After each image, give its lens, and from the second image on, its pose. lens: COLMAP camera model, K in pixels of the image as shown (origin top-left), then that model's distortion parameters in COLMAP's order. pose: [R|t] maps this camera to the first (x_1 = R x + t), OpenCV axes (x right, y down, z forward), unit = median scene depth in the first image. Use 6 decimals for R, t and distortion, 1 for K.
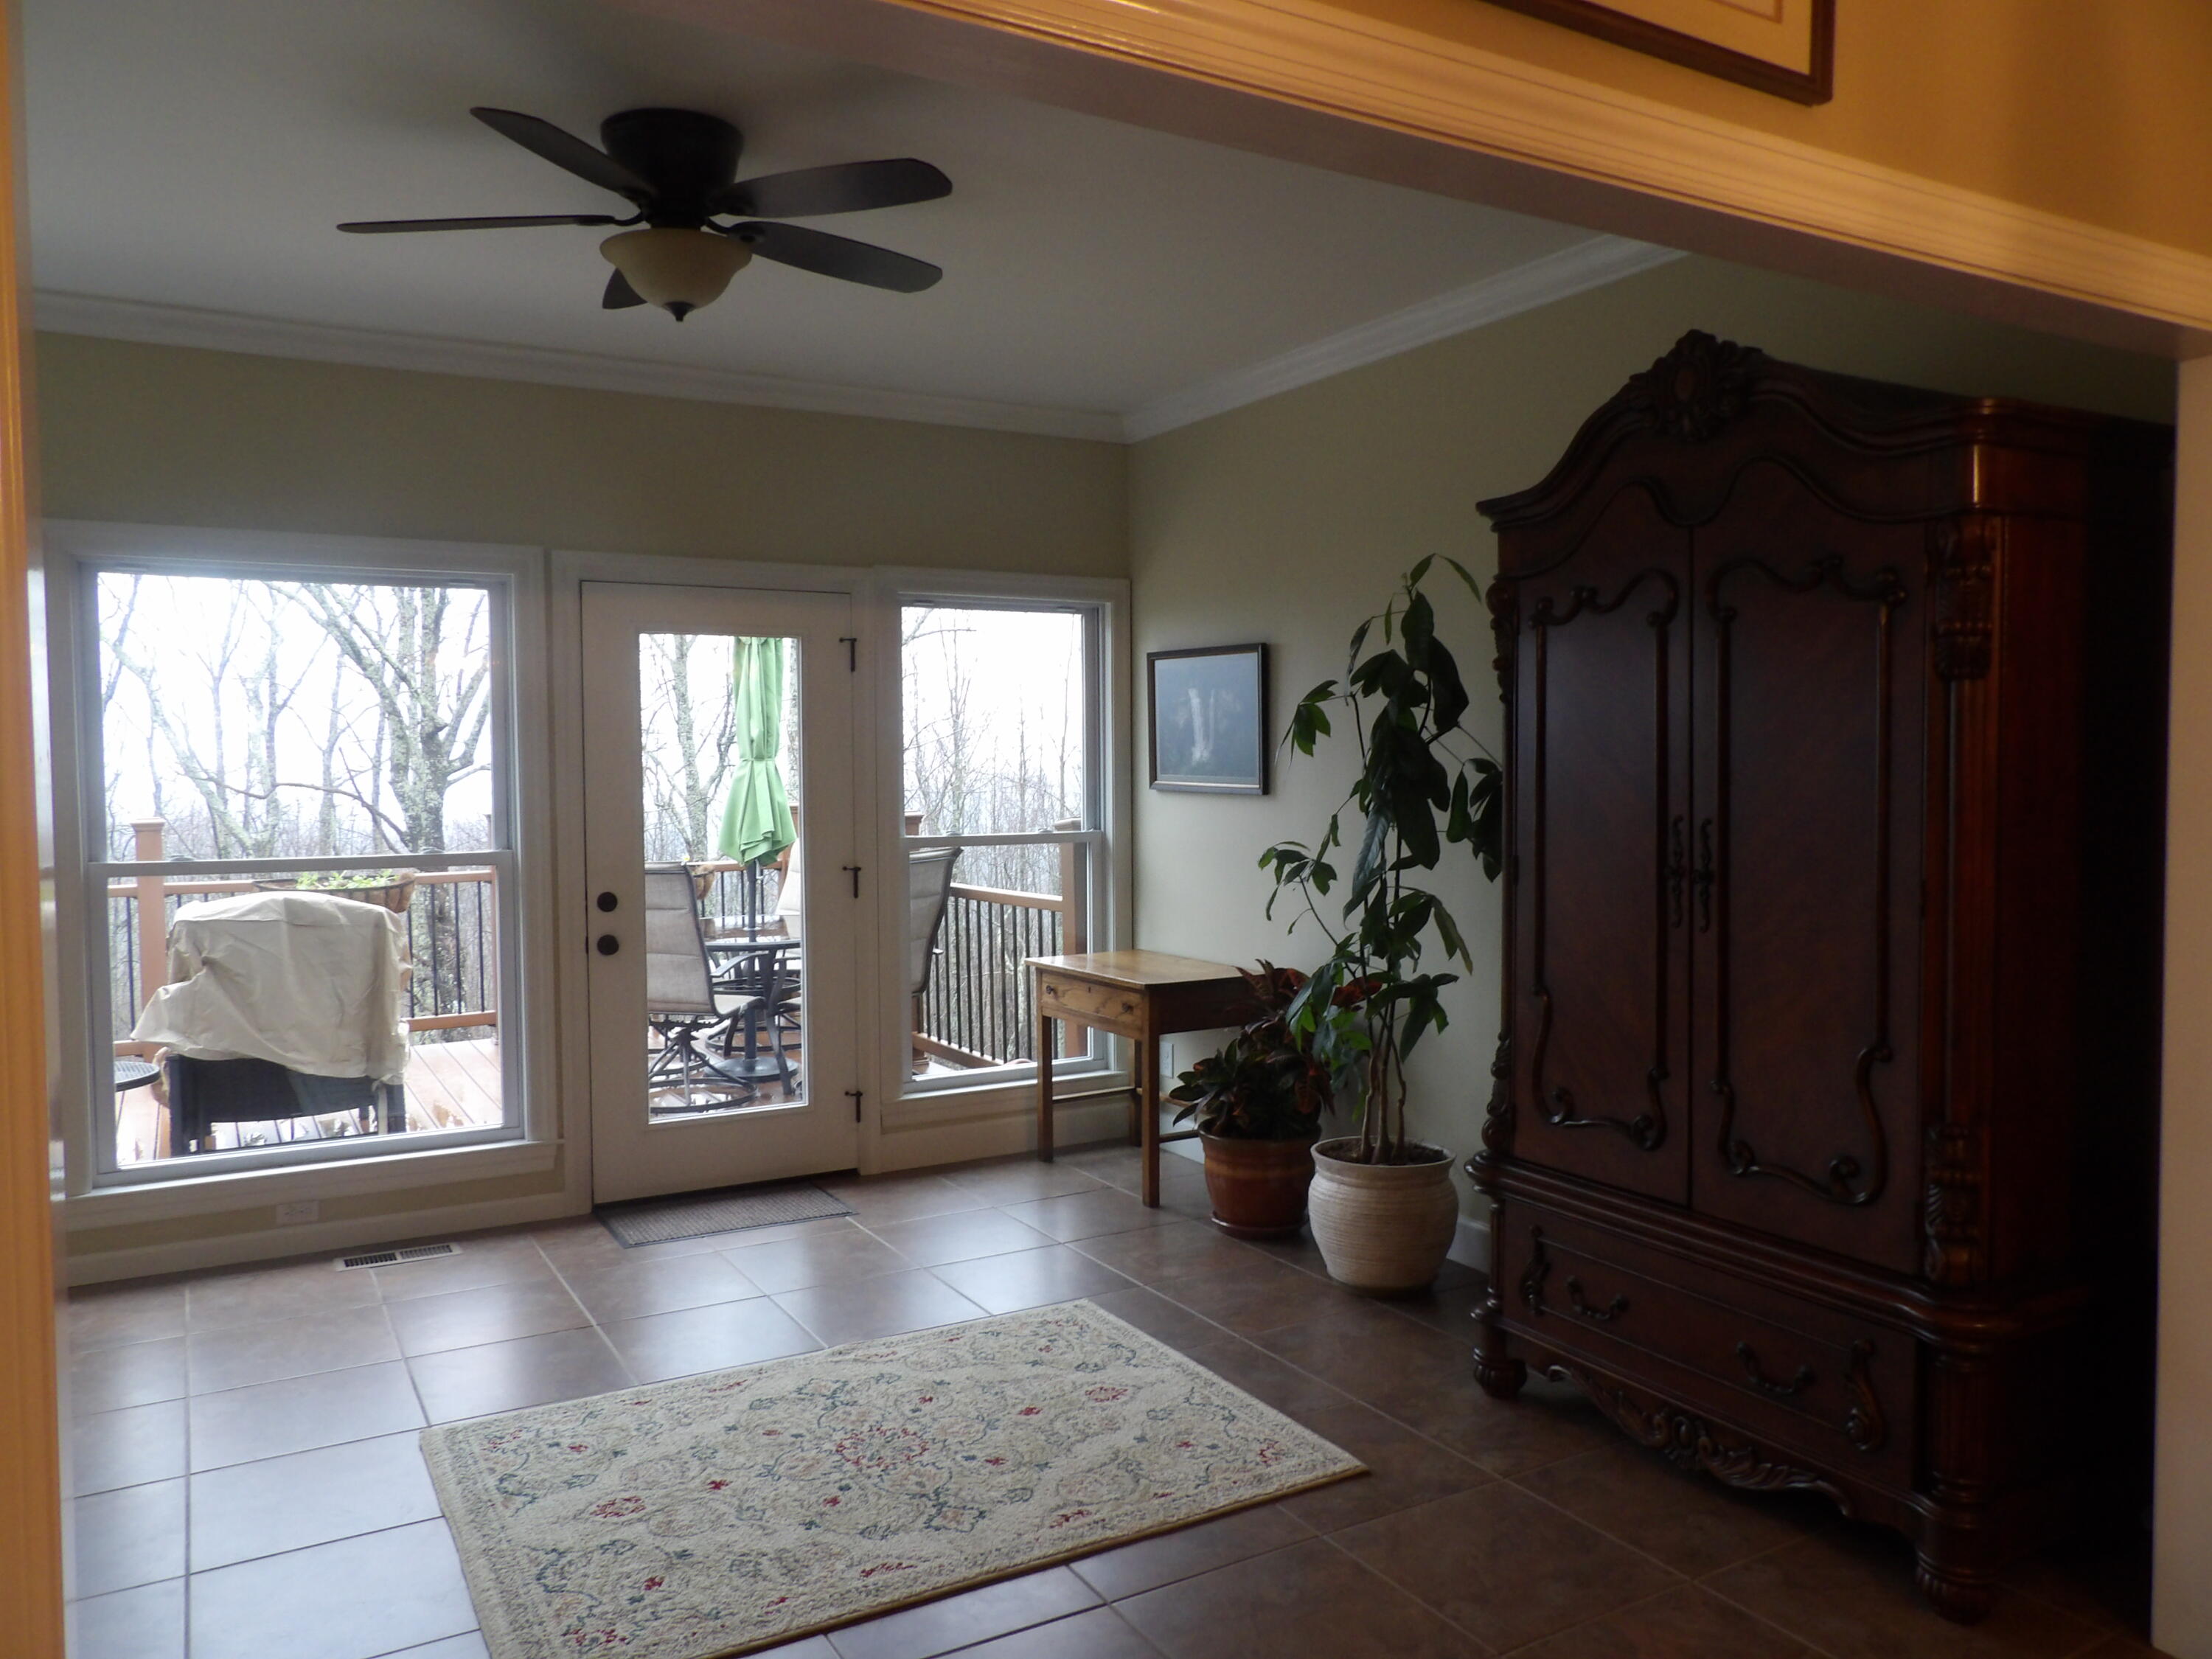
lens RADIAL K [[1593.1, 0, 1093.7], [0, 1593.1, 829.9], [0, 0, 1]] dist [-0.019139, 0.017962]
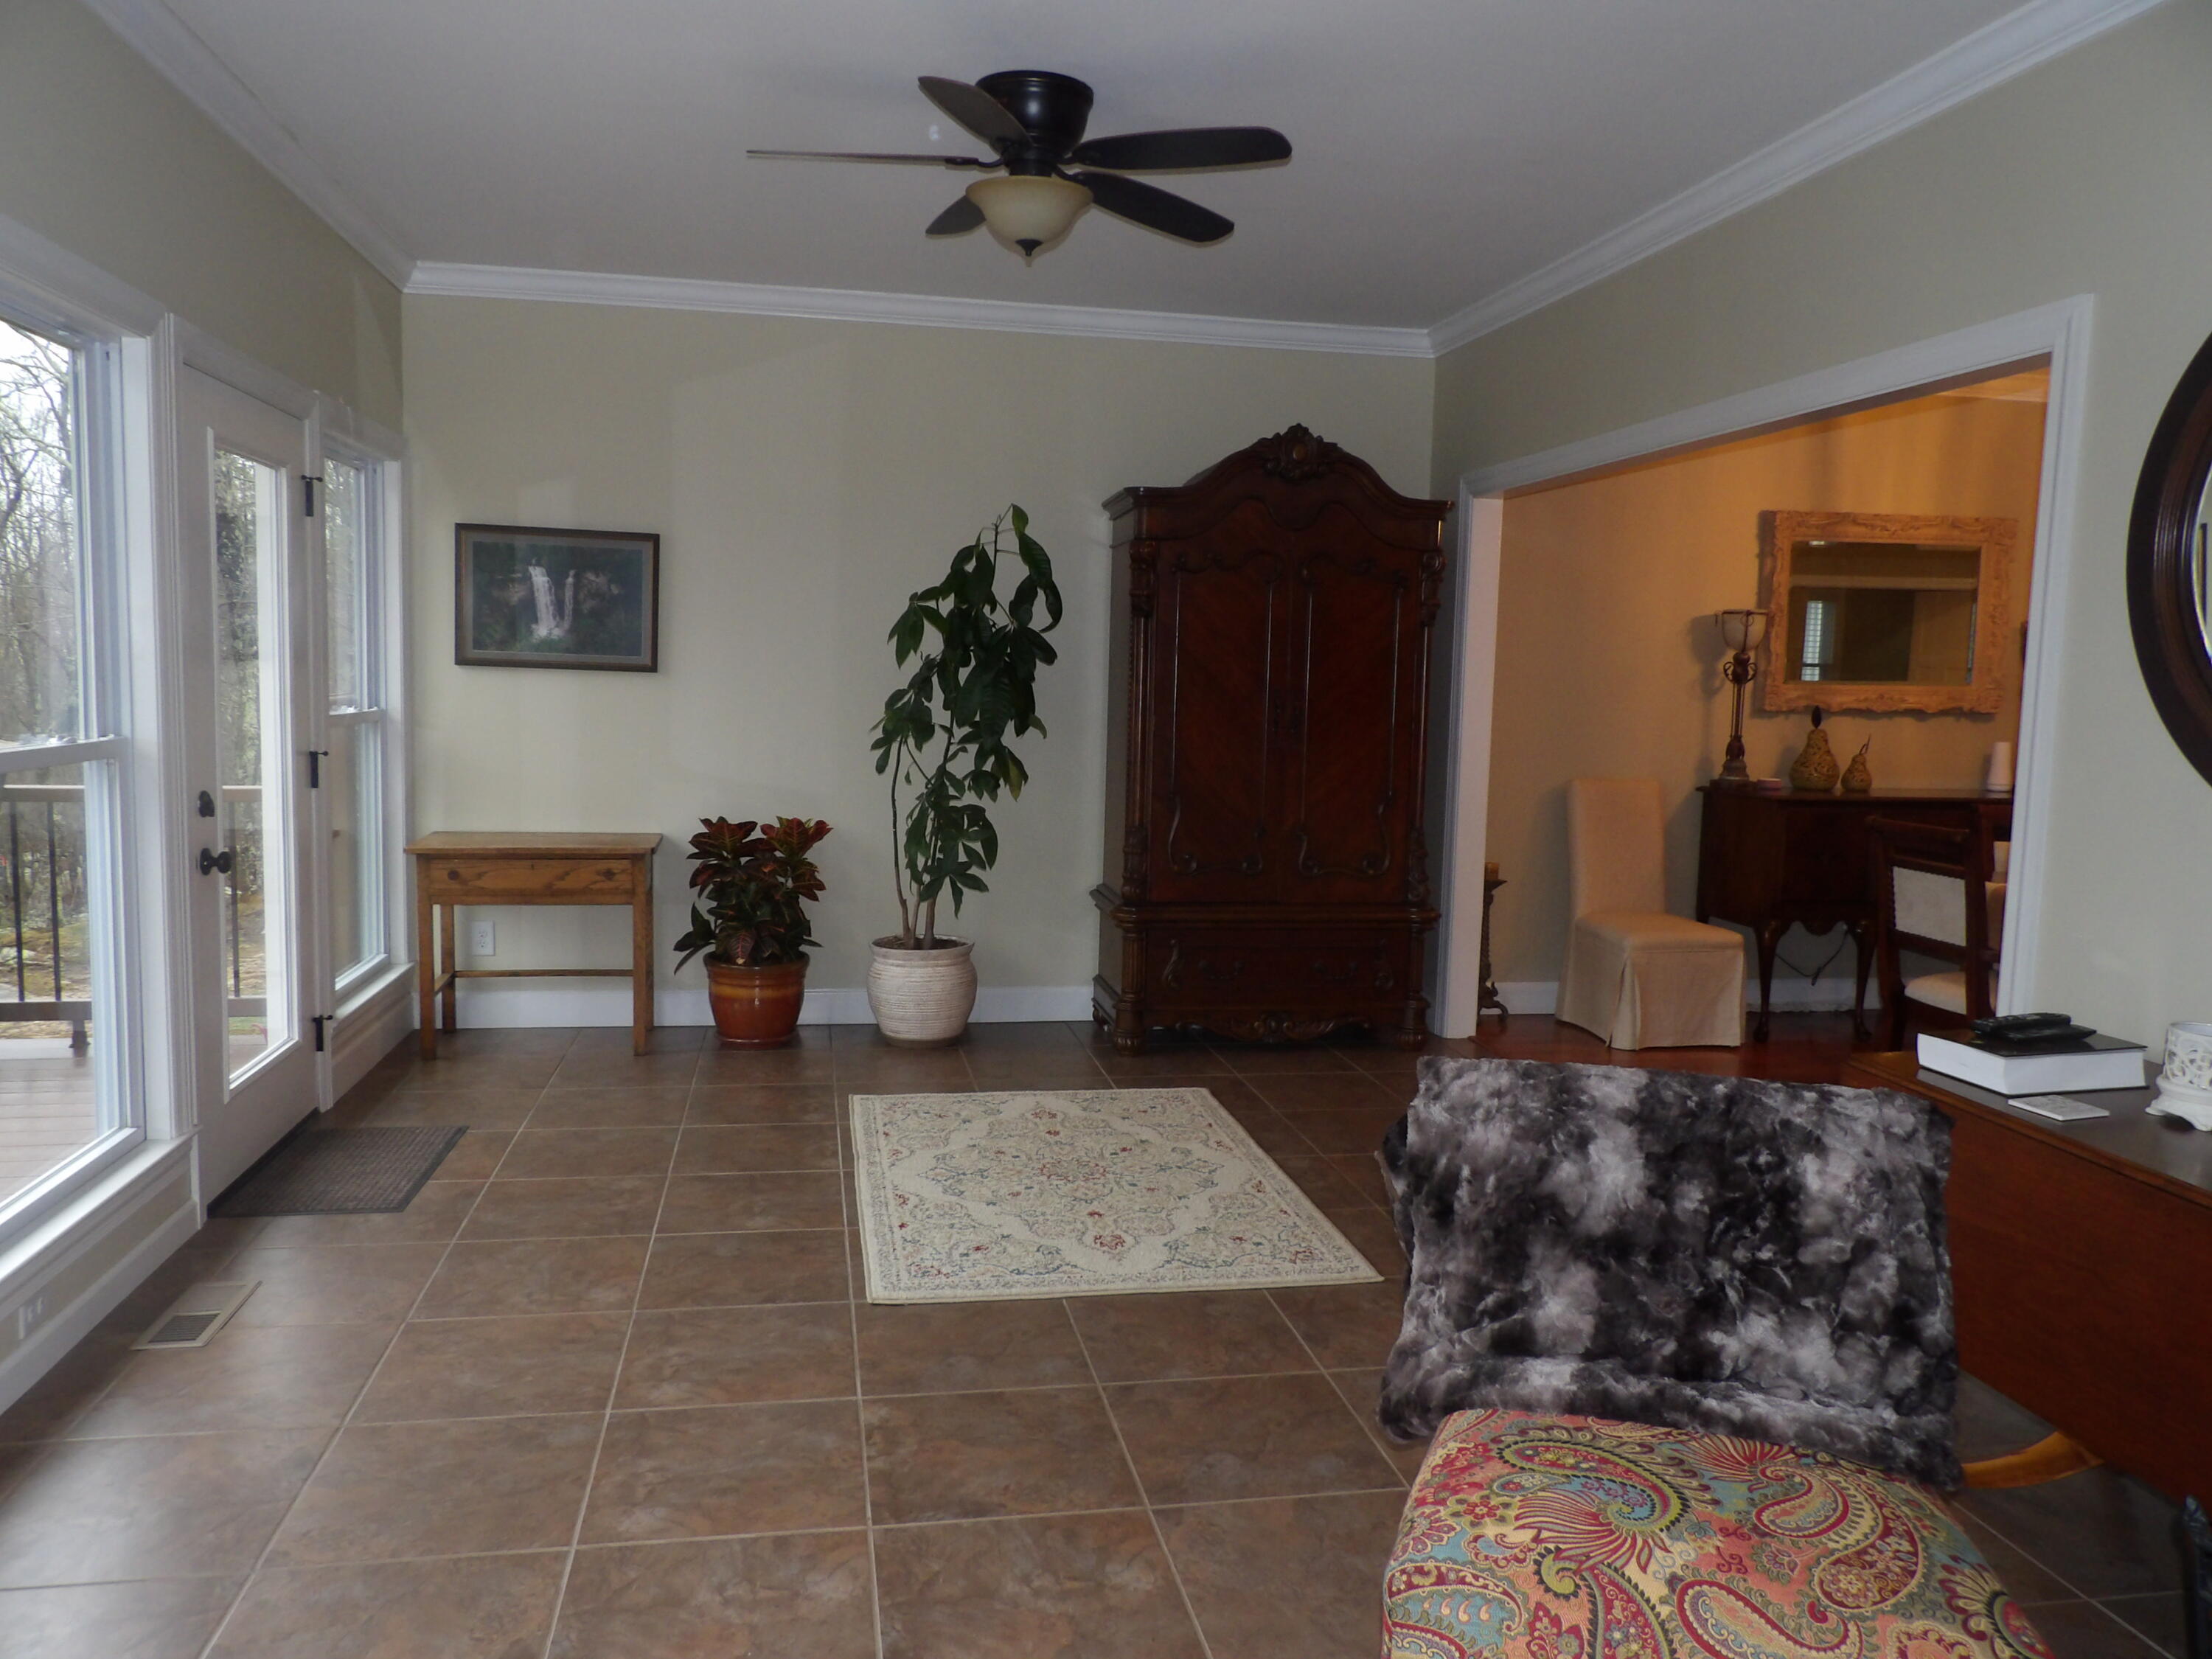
lens RADIAL K [[1593.1, 0, 1091.3], [0, 1593.1, 824.3], [0, 0, 1]] dist [-0.019139, 0.017962]
pose [[0.326626, -0.074186, 0.942238, -1.243324], [0.011880, 0.997158, 0.074392, 0.006831], [-0.945079, -0.013105, 0.326579, 0.521680]]
